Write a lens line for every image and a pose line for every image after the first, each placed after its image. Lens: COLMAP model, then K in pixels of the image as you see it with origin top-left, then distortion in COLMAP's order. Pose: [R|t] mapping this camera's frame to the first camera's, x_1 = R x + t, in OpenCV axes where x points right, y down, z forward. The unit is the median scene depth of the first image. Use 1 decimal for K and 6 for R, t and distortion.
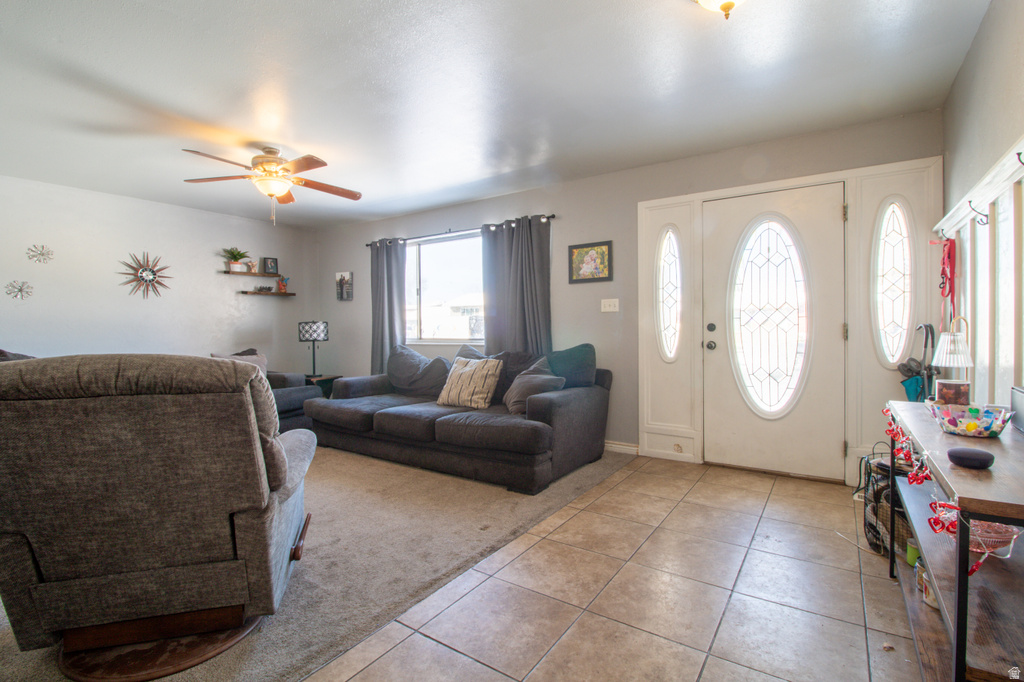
lens RADIAL K [[473.1, 0, 516.9], [0, 473.1, 332.7], [0, 0, 1]] dist [0.001008, -0.013853]
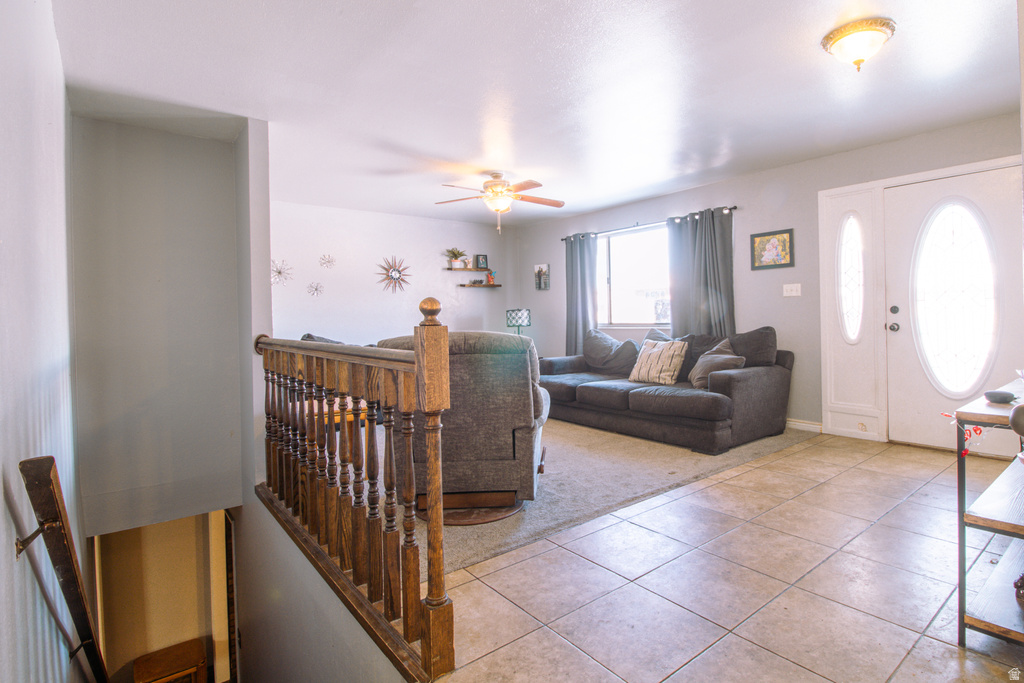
lens RADIAL K [[524.3, 0, 563.2], [0, 524.3, 319.7], [0, 0, 1]] dist [-0.000323, -0.000299]
pose [[0.963185, -0.010027, -0.268654, 0.019625], [0.010923, 0.999939, 0.001841, 0.000297], [0.268619, -0.004707, 0.963235, -0.260217]]
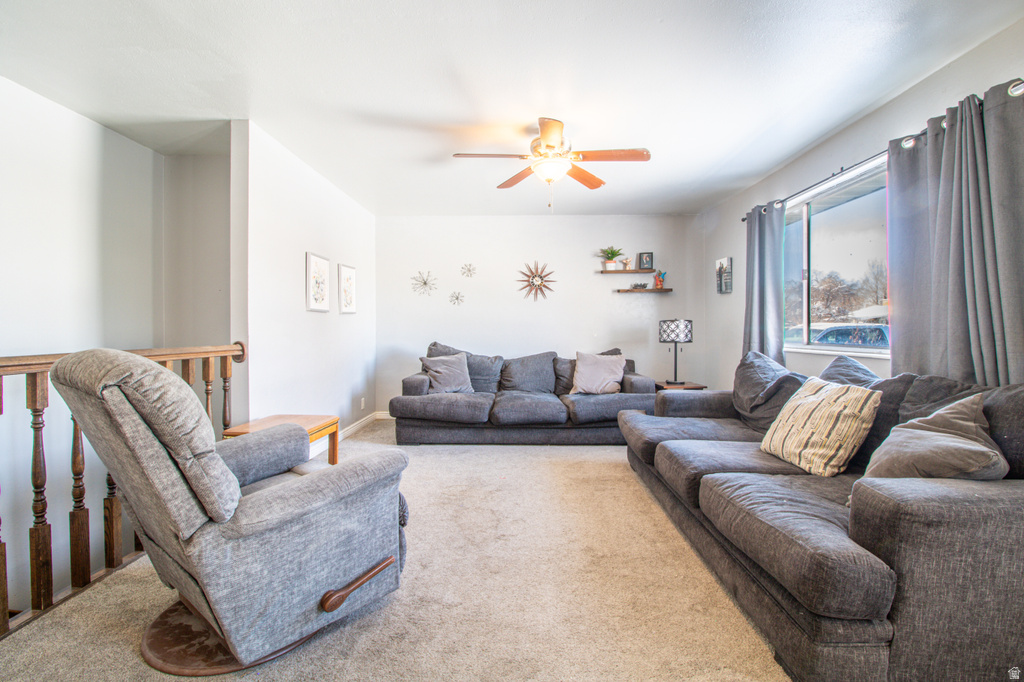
lens RADIAL K [[473.1, 0, 516.9], [0, 473.1, 332.7], [0, 0, 1]] dist [0.001008, -0.013853]
pose [[0.546617, 0.012709, -0.837287, 0.181755], [-0.012282, 0.999899, 0.007159, -0.003673], [0.837293, 0.006370, 0.546718, 0.390118]]
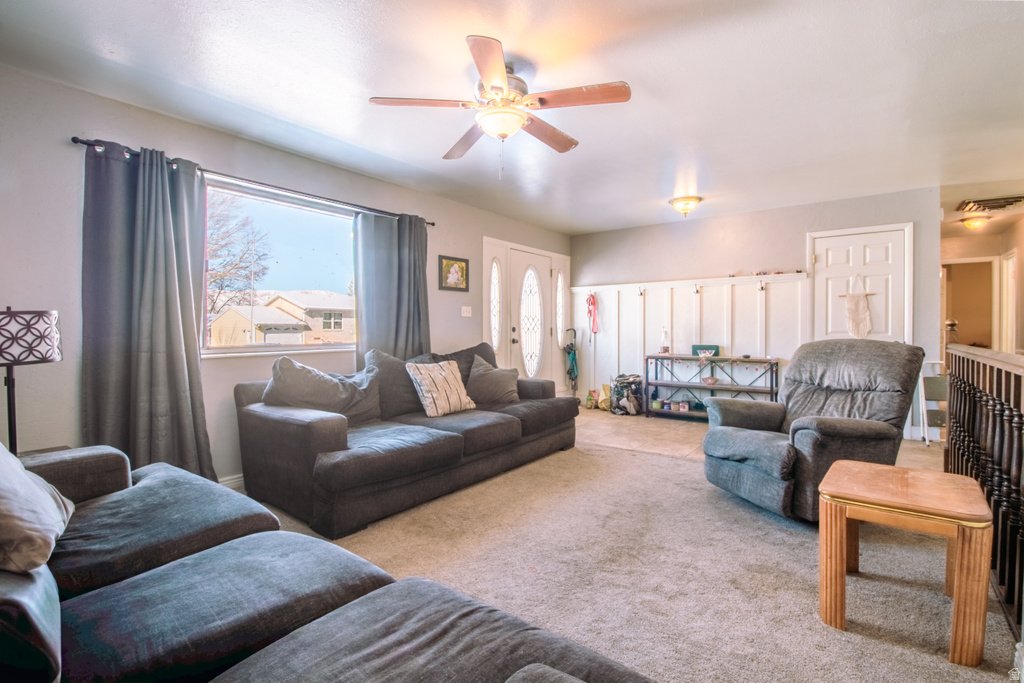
lens RADIAL K [[473.1, 0, 516.9], [0, 473.1, 333.2], [0, 0, 1]] dist [0.001008, -0.013853]
pose [[0.055597, -0.005130, 0.998440, -1.026780], [0.010231, 0.999937, 0.004568, -0.005523], [-0.998401, 0.009961, 0.055646, 0.798598]]
